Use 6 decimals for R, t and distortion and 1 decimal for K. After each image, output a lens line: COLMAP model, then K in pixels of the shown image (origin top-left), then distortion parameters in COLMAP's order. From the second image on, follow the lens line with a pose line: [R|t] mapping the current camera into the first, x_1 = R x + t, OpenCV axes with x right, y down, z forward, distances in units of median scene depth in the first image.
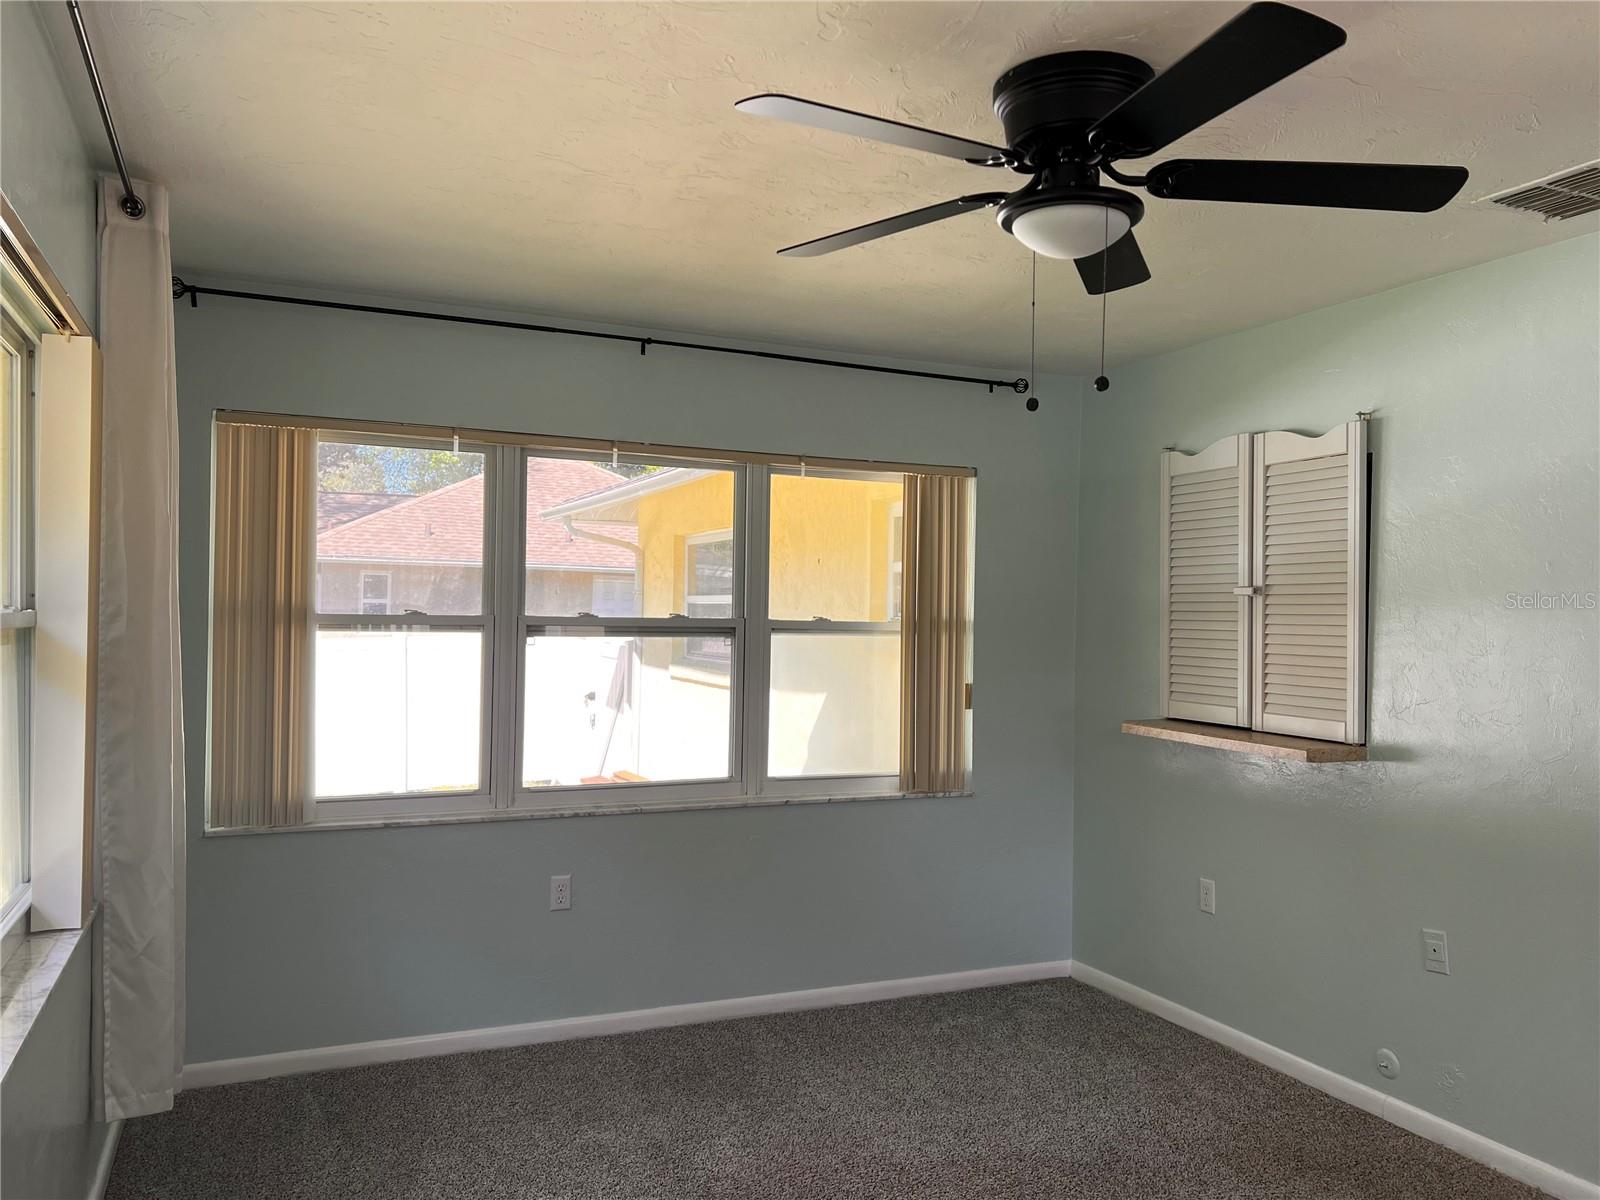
lens RADIAL K [[1195.7, 0, 789.3], [0, 1195.7, 603.0], [0, 0, 1]] dist [0.048592, -0.058793]
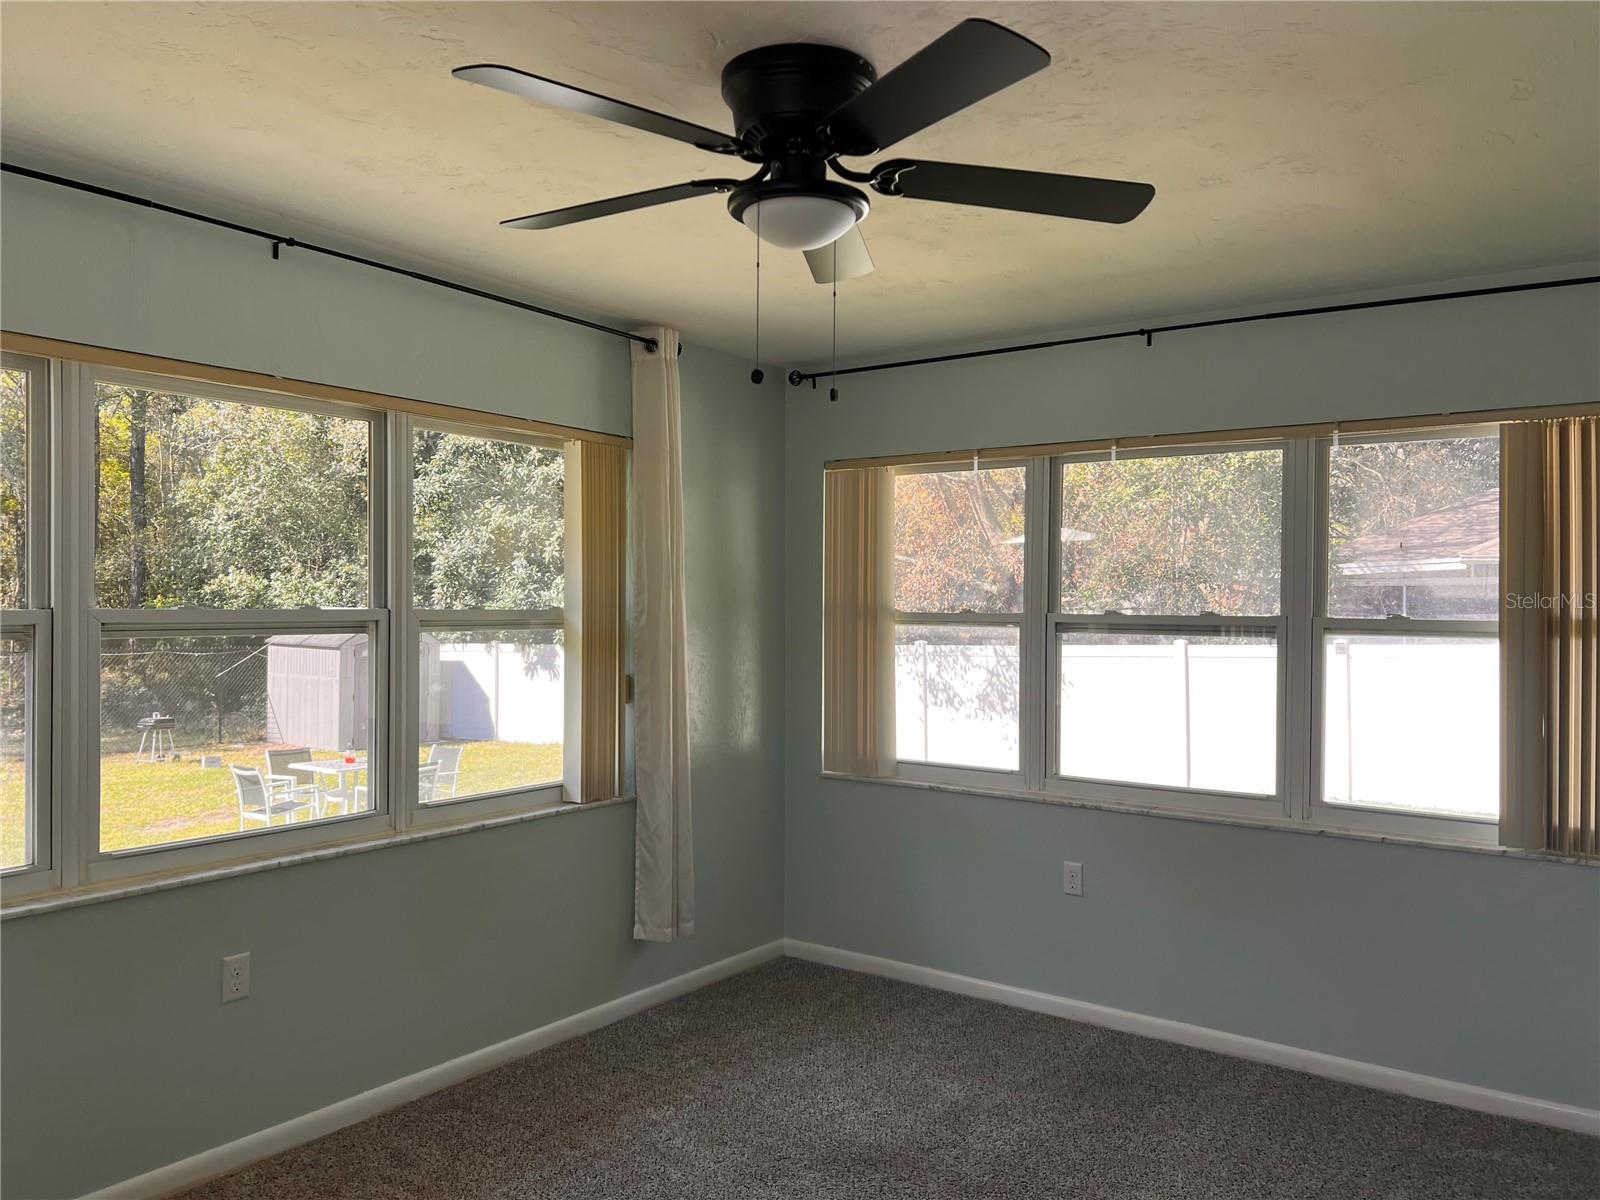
lens RADIAL K [[1195.7, 0, 795.8], [0, 1195.7, 604.1], [0, 0, 1]] dist [0.048592, -0.058793]
pose [[0.514084, -0.012126, -0.857654, 0.638476], [0.006909, 0.999926, -0.009997, 0.012439], [0.857712, -0.000787, 0.514130, 0.279122]]
